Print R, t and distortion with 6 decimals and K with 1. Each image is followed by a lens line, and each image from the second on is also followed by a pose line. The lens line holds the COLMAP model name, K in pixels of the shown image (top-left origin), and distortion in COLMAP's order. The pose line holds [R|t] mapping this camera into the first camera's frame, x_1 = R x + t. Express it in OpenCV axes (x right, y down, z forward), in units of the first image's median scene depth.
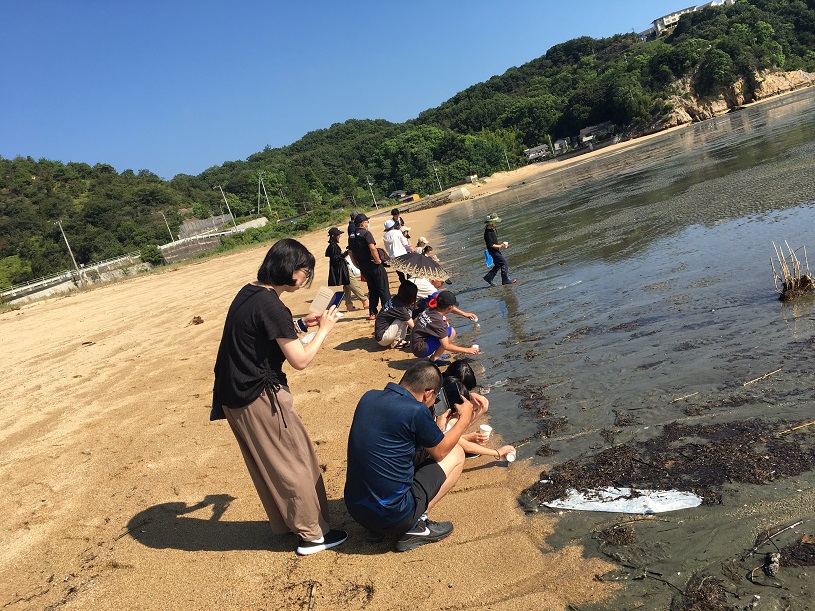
lens RADIAL K [[685.4, 0, 407.8], [0, 685.4, 307.5], [0, 0, 1]] dist [-0.009043, -0.013950]
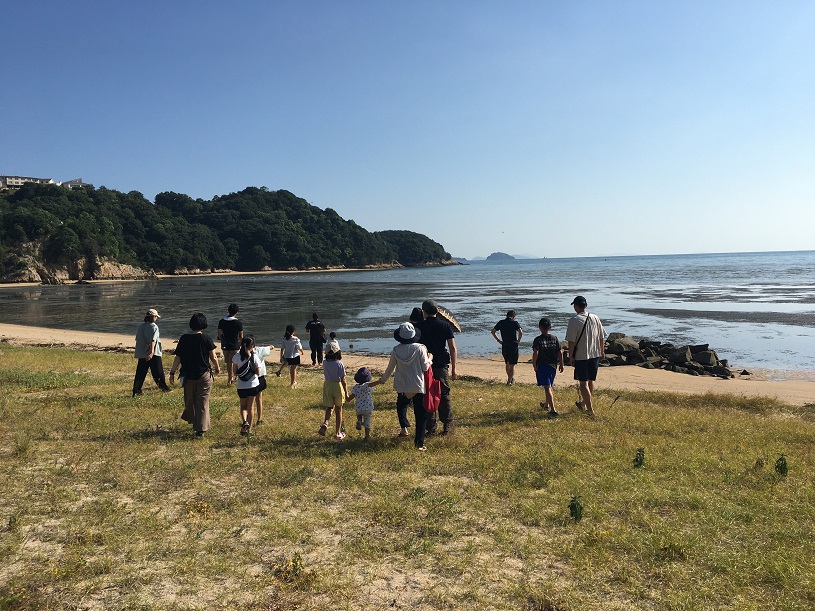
lens RADIAL K [[685.4, 0, 407.8], [0, 685.4, 305.4], [0, 0, 1]] dist [-0.009043, -0.013950]
pose [[0.554935, 0.241414, 0.796095, -0.119500], [-0.034790, 0.962864, -0.267736, 0.038676], [-0.831166, 0.120880, 0.542725, -0.091466]]
